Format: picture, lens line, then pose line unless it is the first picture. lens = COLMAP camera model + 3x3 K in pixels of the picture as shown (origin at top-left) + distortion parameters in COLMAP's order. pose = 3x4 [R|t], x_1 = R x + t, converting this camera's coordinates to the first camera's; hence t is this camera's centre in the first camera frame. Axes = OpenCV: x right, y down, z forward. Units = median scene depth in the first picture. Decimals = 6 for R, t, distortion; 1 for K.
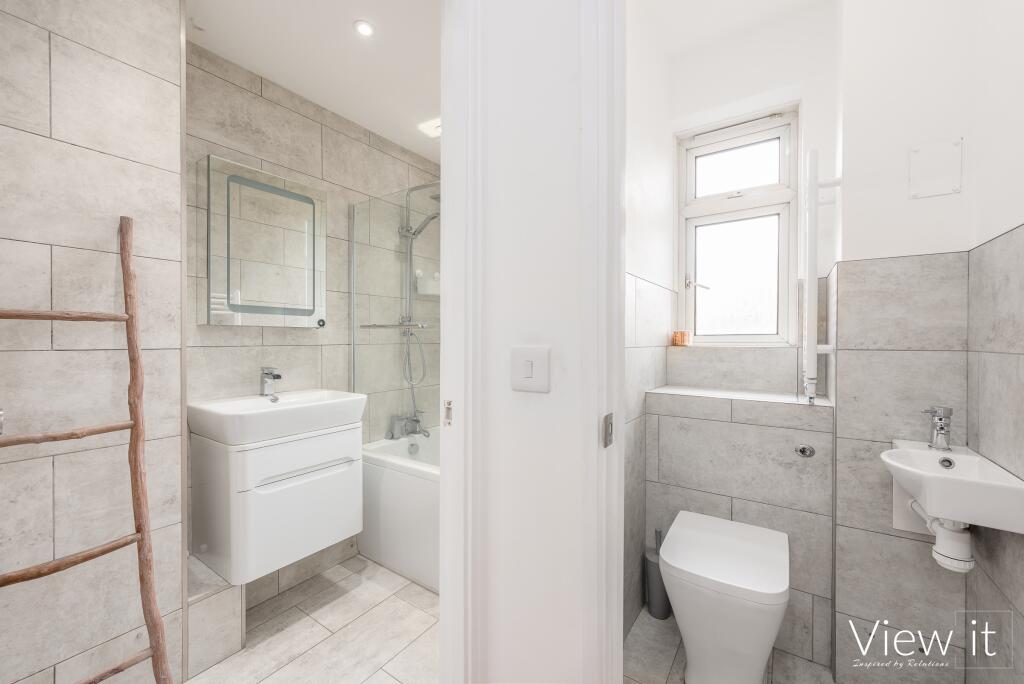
lens RADIAL K [[411.4, 0, 507.2], [0, 411.4, 343.2], [0, 0, 1]] dist [0.002814, 0.000051]
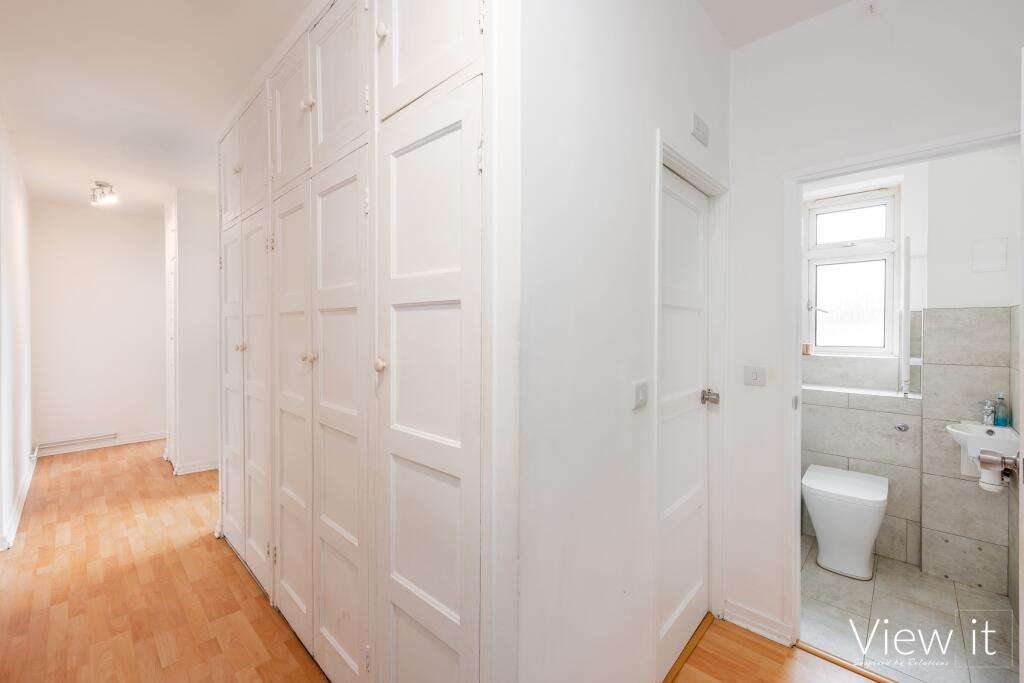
lens RADIAL K [[411.4, 0, 516.5], [0, 411.4, 334.4], [0, 0, 1]] dist [0.002814, 0.000051]
pose [[0.987417, 0.003778, -0.158094, -0.480900], [-0.003799, 0.999993, 0.000169, -0.086906], [0.158094, 0.000434, 0.987424, -0.788827]]
